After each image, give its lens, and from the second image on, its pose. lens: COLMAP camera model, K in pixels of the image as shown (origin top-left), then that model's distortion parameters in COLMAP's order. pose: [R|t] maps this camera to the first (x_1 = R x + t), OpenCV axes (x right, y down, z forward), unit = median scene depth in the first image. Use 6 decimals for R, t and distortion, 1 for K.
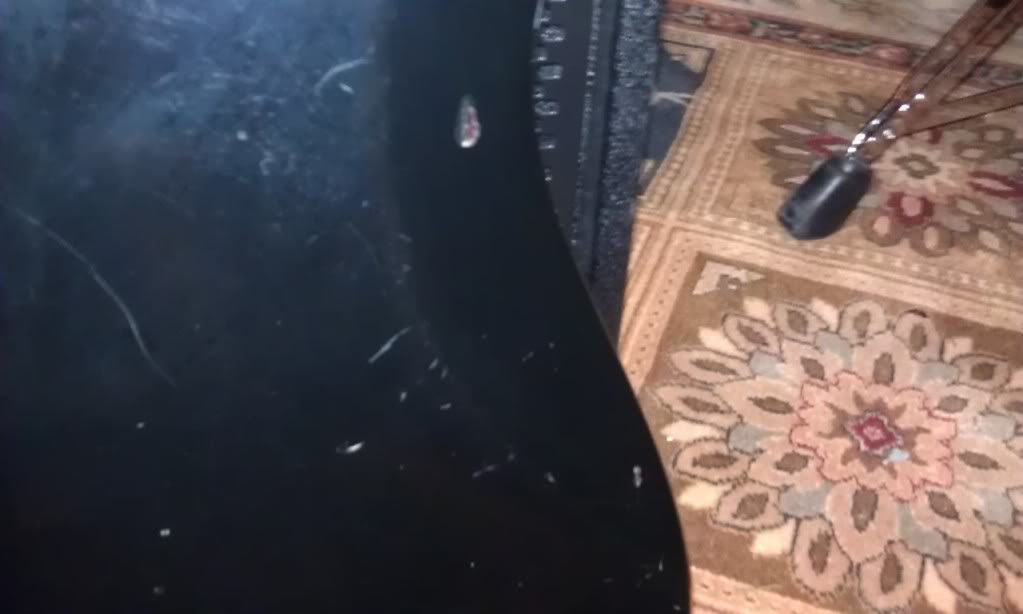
lens RADIAL K [[1028.4, 0, 531.7], [0, 1028.4, 304.9], [0, 0, 1]] dist [0.002375, 0.000000]
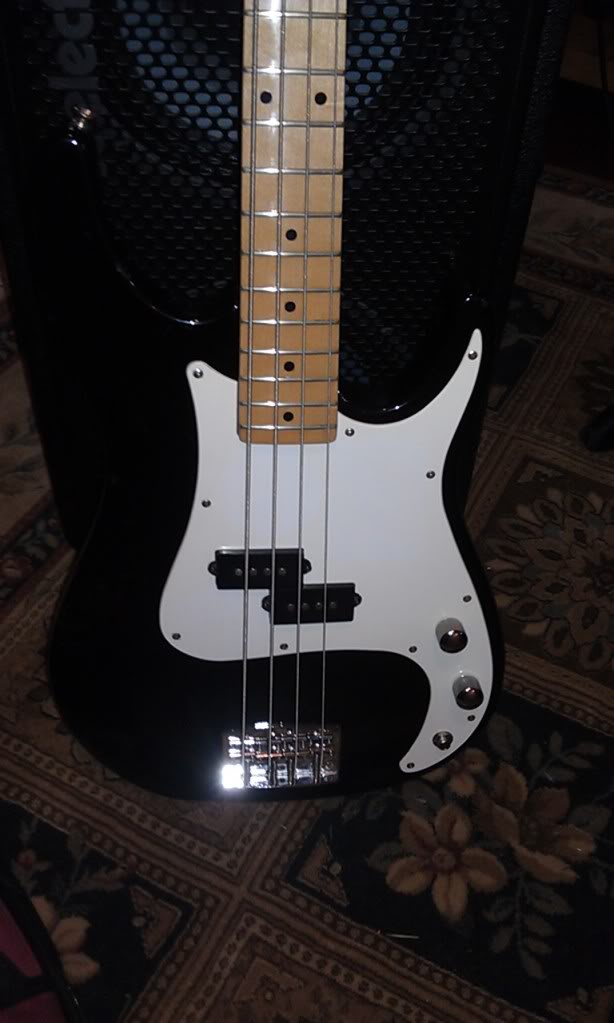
lens RADIAL K [[1028.4, 0, 336.8], [0, 1028.4, 513.3], [0, 0, 1]] dist [0.002375, 0.000000]
pose [[0.992679, 0.101229, -0.065882, -0.016631], [-0.093114, 0.988832, 0.116368, -0.117005], [0.076927, -0.109382, 0.991019, -0.620363]]
